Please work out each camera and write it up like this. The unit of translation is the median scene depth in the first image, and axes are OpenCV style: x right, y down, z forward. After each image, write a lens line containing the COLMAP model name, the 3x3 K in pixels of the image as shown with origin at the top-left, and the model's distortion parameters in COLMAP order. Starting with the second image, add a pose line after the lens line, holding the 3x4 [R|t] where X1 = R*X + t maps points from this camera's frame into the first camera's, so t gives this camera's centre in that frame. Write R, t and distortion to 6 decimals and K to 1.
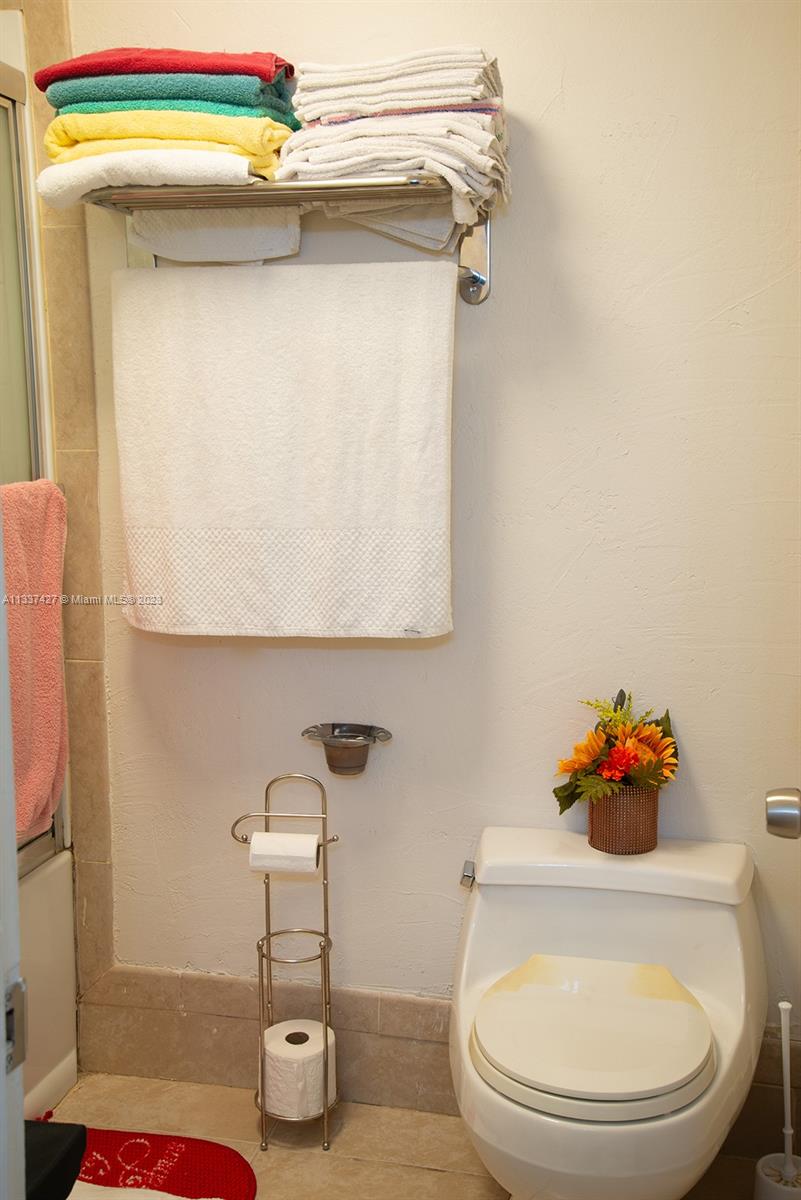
lens RADIAL K [[1348.3, 0, 398.3], [0, 1348.3, 598.5], [0, 0, 1]] dist [0.115813, 0.000000]
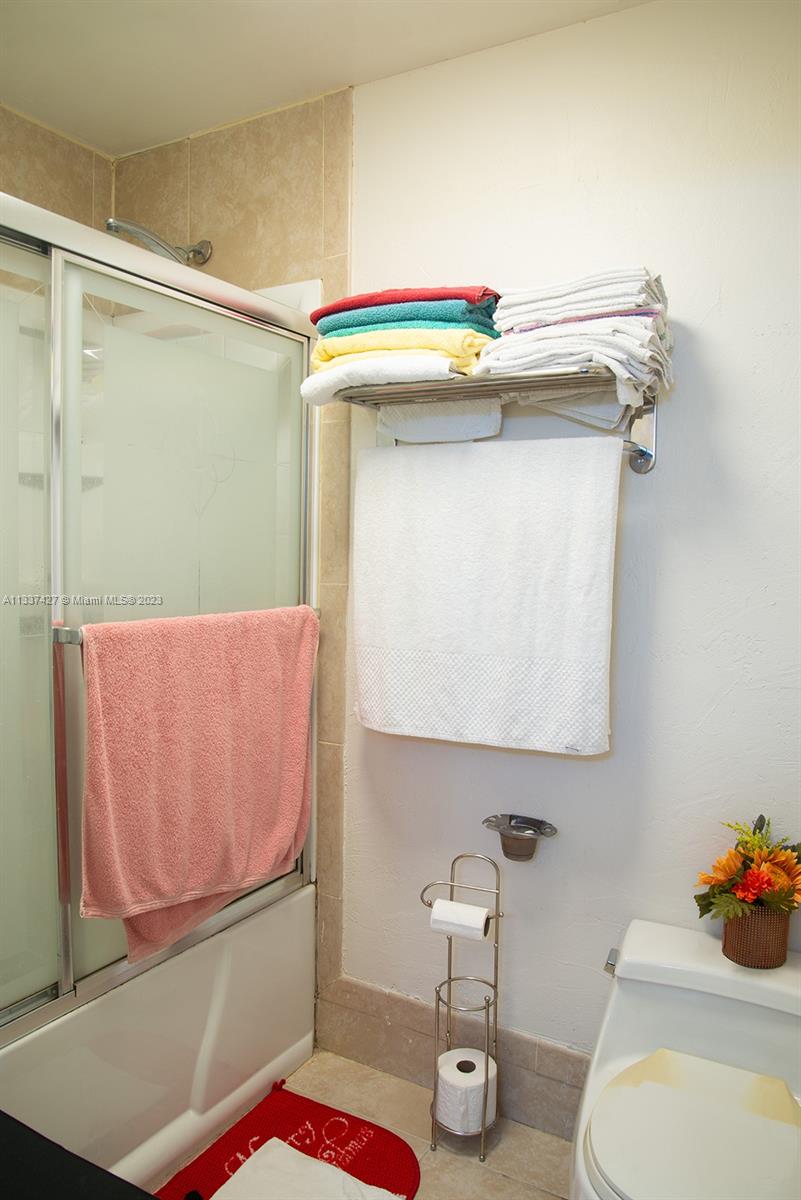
lens RADIAL K [[842.6, 0, 406.5], [0, 842.6, 604.9], [0, 0, 1]] dist [-0.081876, 0.025090]
pose [[0.956697, 0.039982, -0.288328, 0.074904], [-0.061717, 0.995863, -0.066691, -0.041085], [0.284469, 0.081598, 0.955206, 0.254010]]
